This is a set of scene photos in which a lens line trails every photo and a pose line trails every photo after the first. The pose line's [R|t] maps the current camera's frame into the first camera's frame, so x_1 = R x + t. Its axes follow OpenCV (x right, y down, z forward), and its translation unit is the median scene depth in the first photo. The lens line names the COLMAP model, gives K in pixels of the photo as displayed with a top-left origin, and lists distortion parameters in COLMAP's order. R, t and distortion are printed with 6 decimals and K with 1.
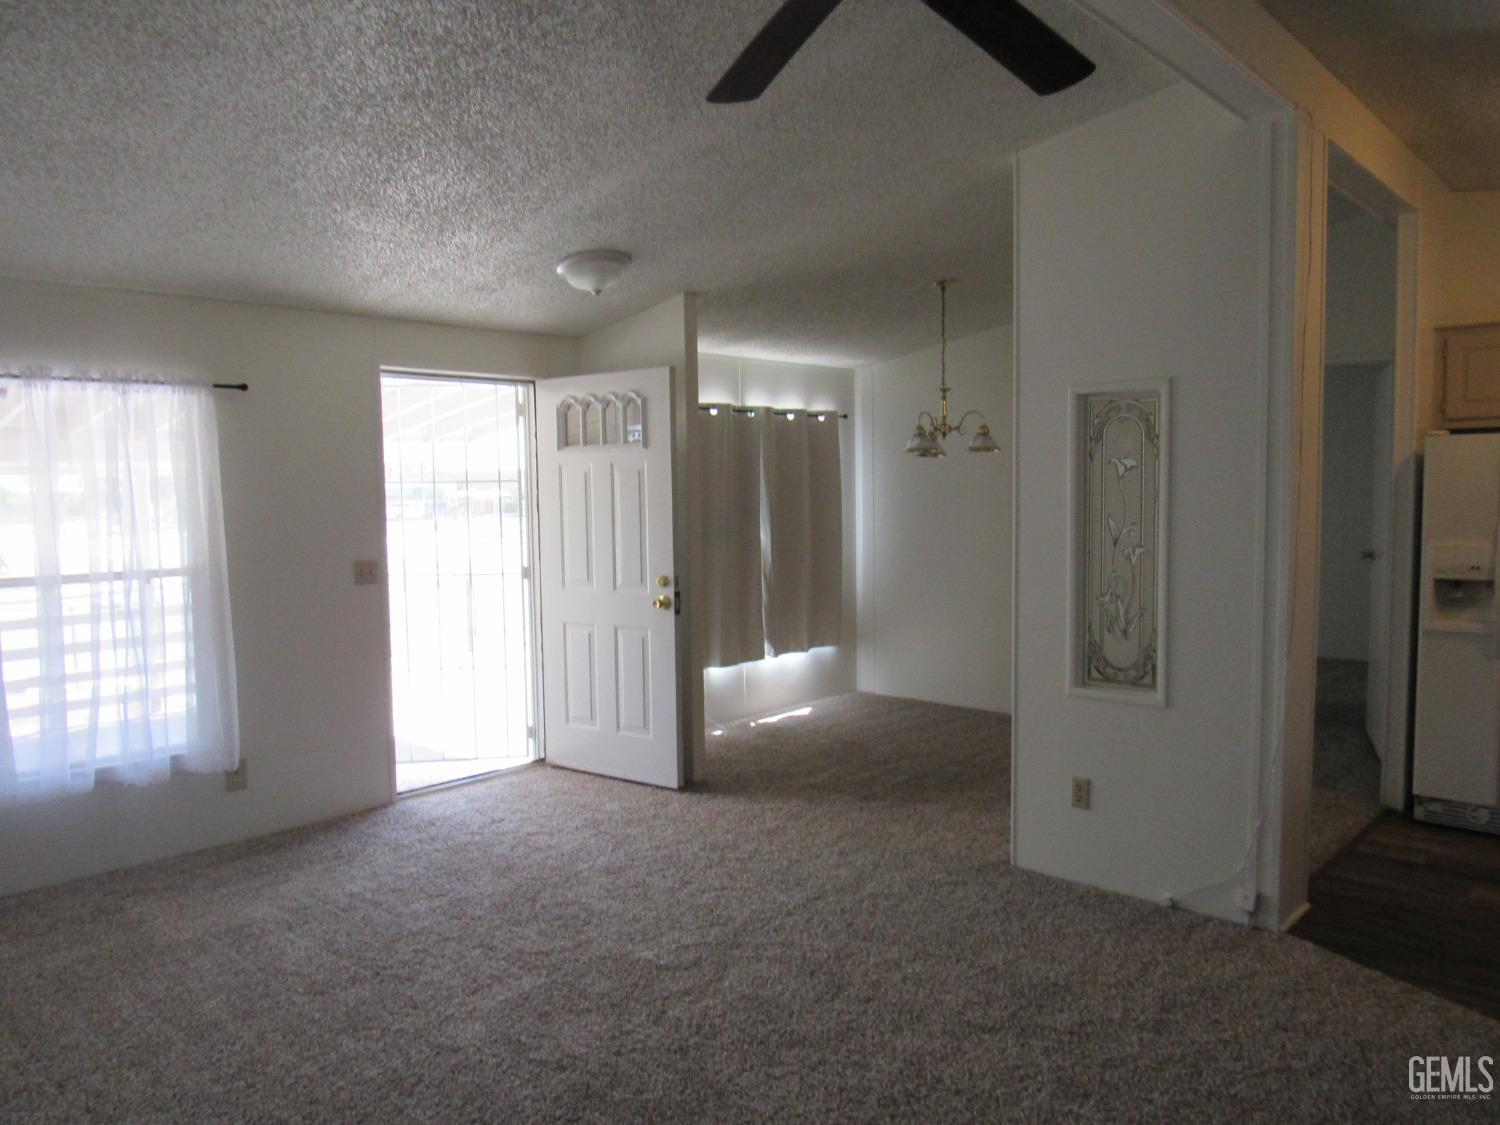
lens RADIAL K [[1066.6, 0, 750.0], [0, 1066.6, 562.5], [0, 0, 1]] dist [-0.024064, -0.000706]
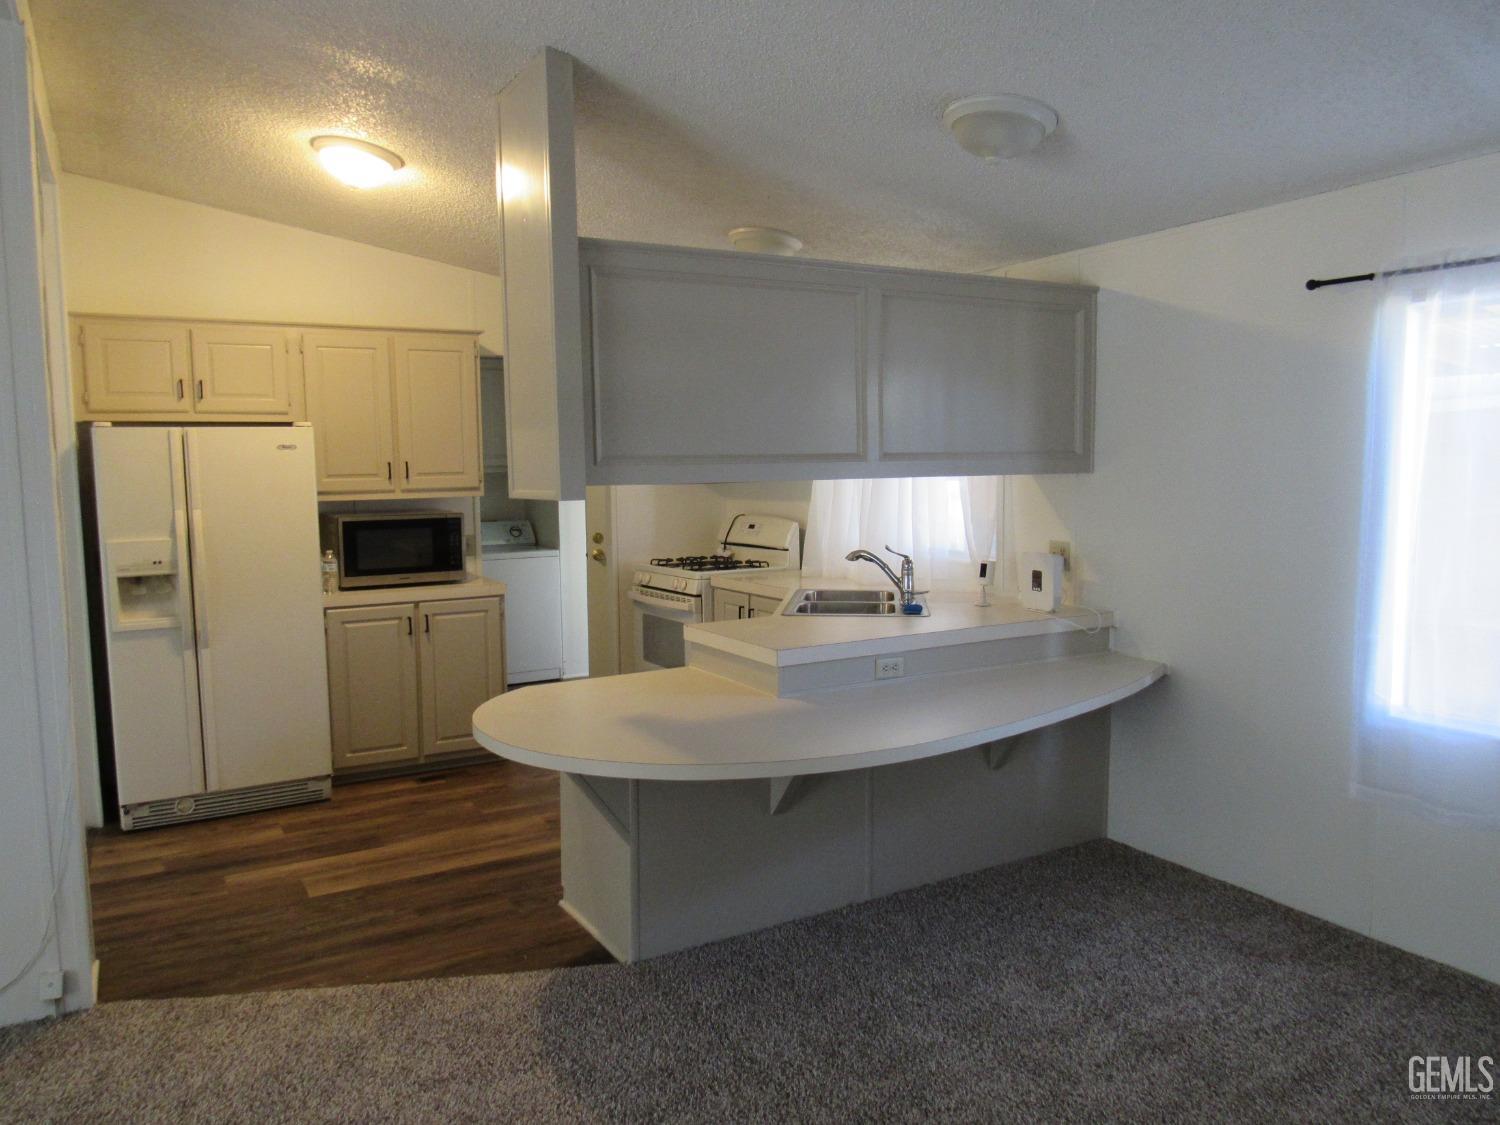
lens RADIAL K [[1066.6, 0, 750.0], [0, 1066.6, 562.5], [0, 0, 1]] dist [-0.024064, -0.000706]
pose [[0.288194, -0.084922, 0.953799, -0.100000], [0.077038, 0.994887, 0.065303, -0.017051], [-0.954468, 0.054659, 0.293262, 0.176848]]
